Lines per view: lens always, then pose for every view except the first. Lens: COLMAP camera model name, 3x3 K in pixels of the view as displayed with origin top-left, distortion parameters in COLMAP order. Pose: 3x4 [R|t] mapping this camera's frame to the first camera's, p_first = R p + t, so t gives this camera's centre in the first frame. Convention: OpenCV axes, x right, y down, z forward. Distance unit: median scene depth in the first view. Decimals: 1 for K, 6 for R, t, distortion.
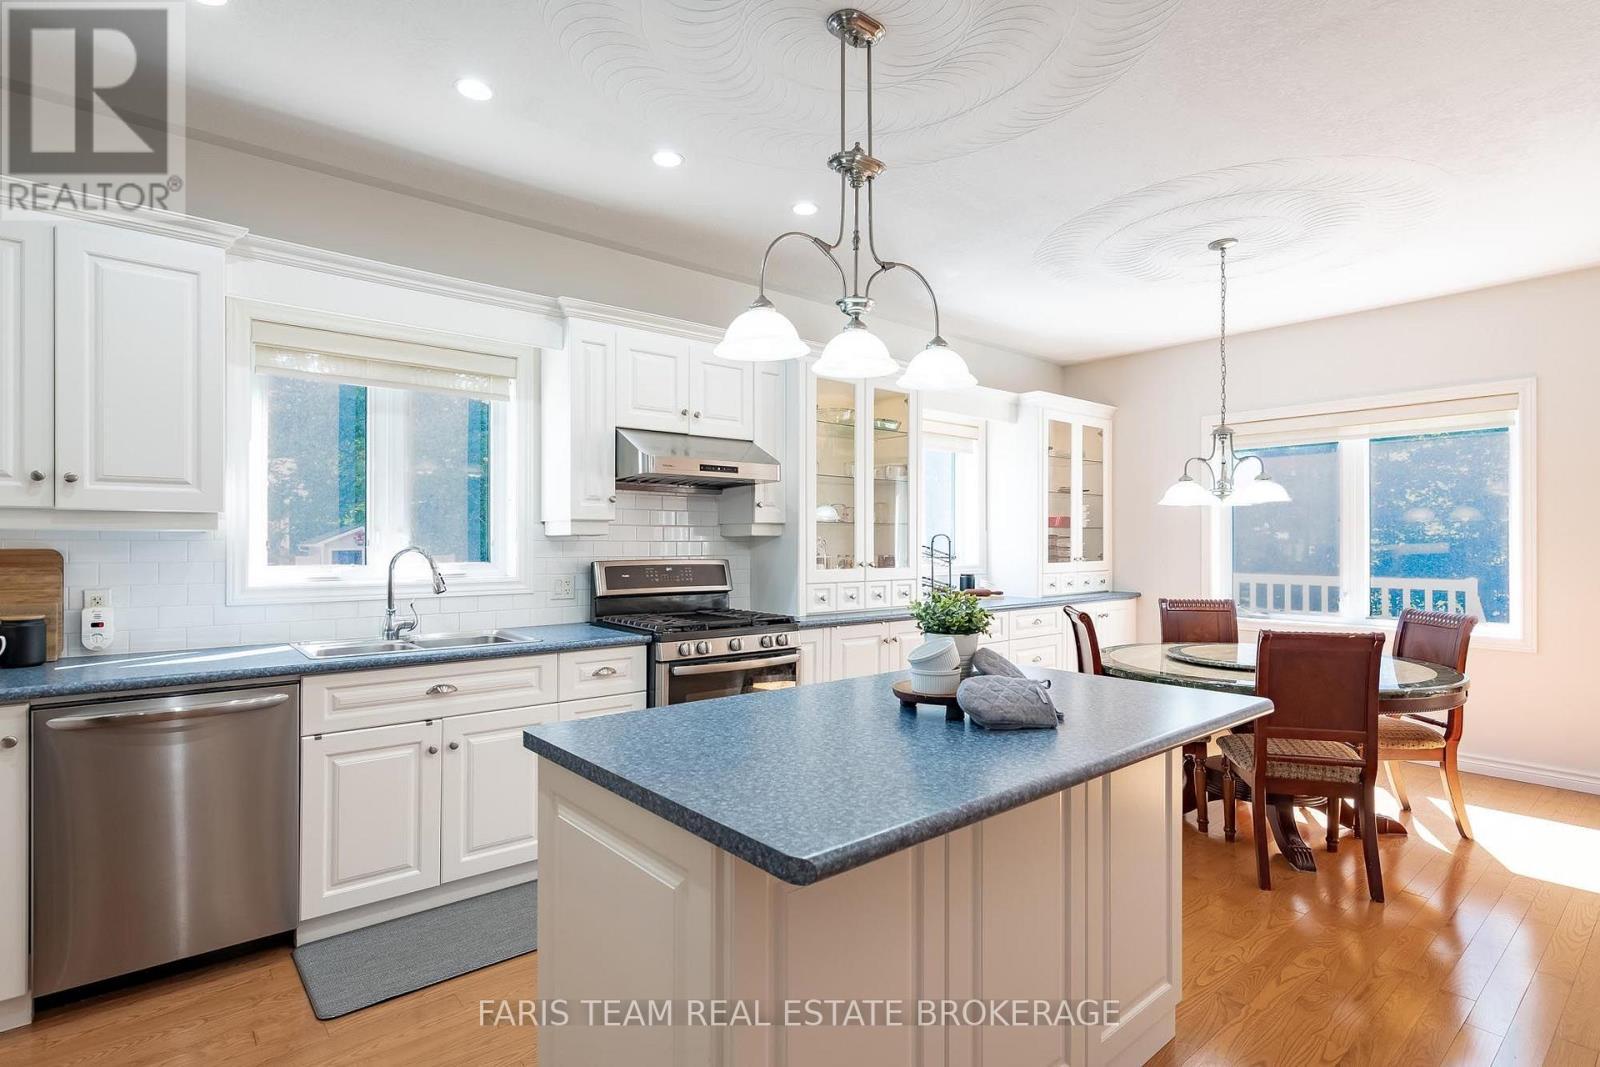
lens RADIAL K [[786.7, 0, 801.0], [0, 786.7, 541.2], [0, 0, 1]] dist [-0.003800, 0.000498]
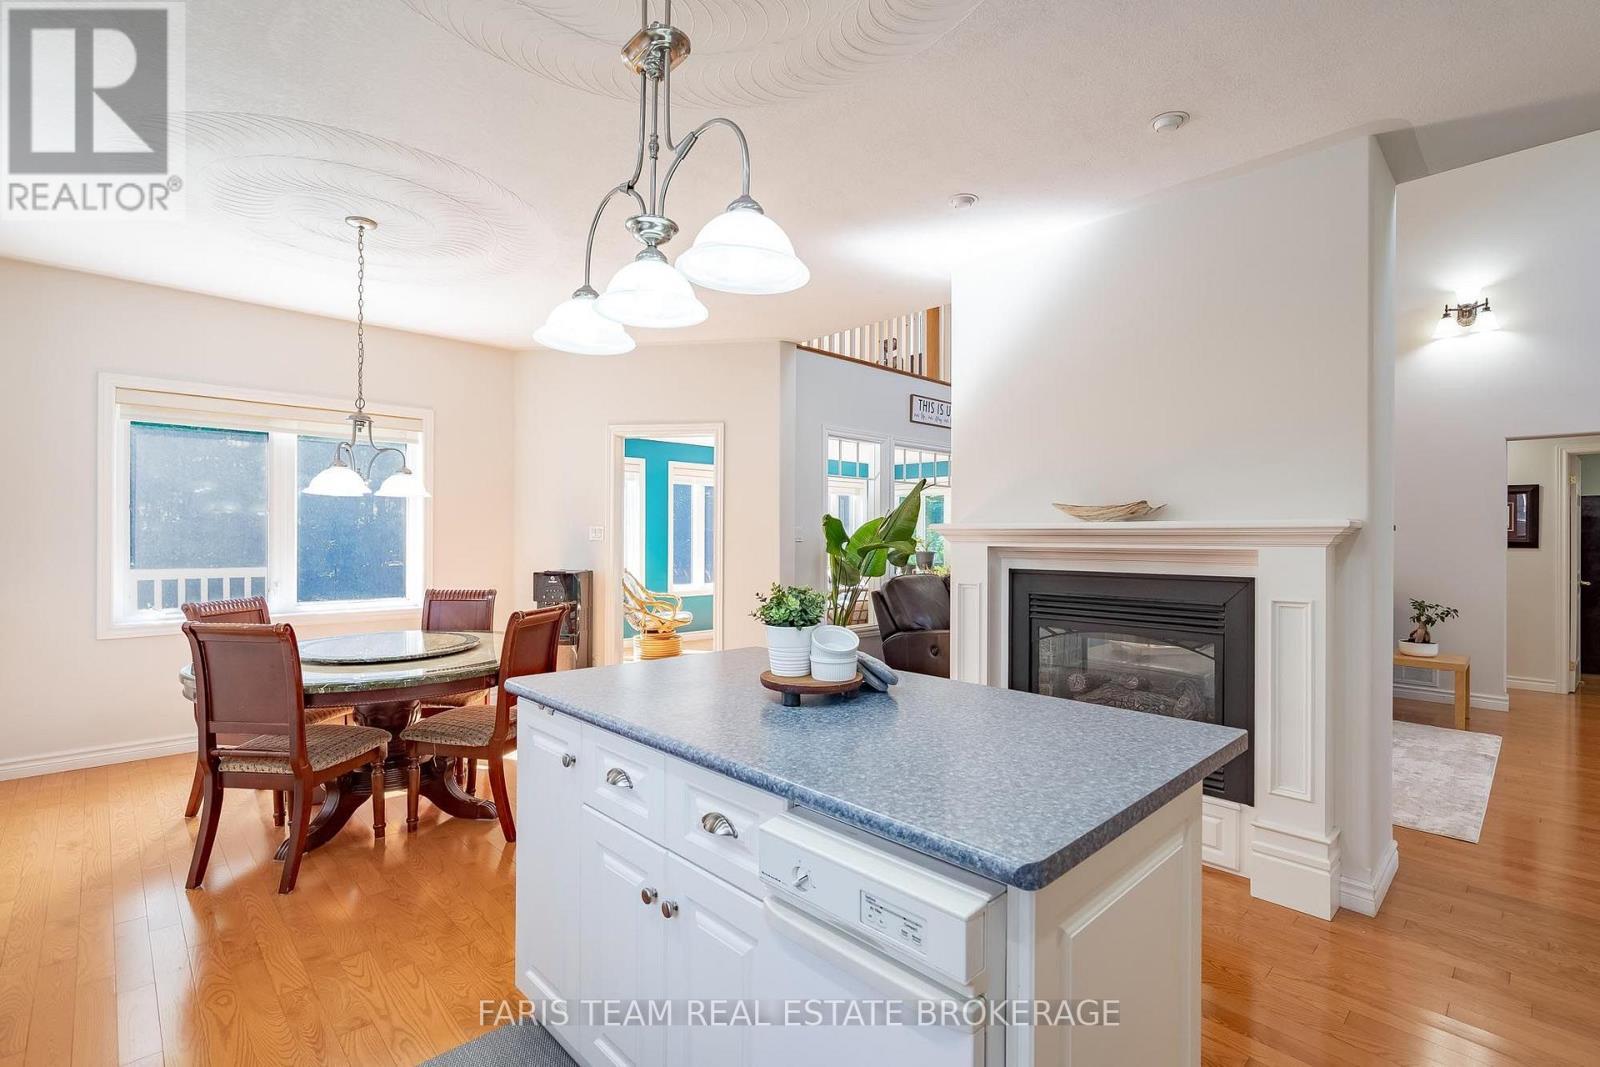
lens RADIAL K [[724.5, 0, 795.3], [0, 724.5, 535.8], [0, 0, 1]] dist [-0.001203, 0.000275]
pose [[-0.064702, 0.001237, 0.997904, -0.327230], [-0.007782, 0.999968, -0.001744, 0.001552], [-0.997874, -0.007878, -0.064690, 0.459000]]
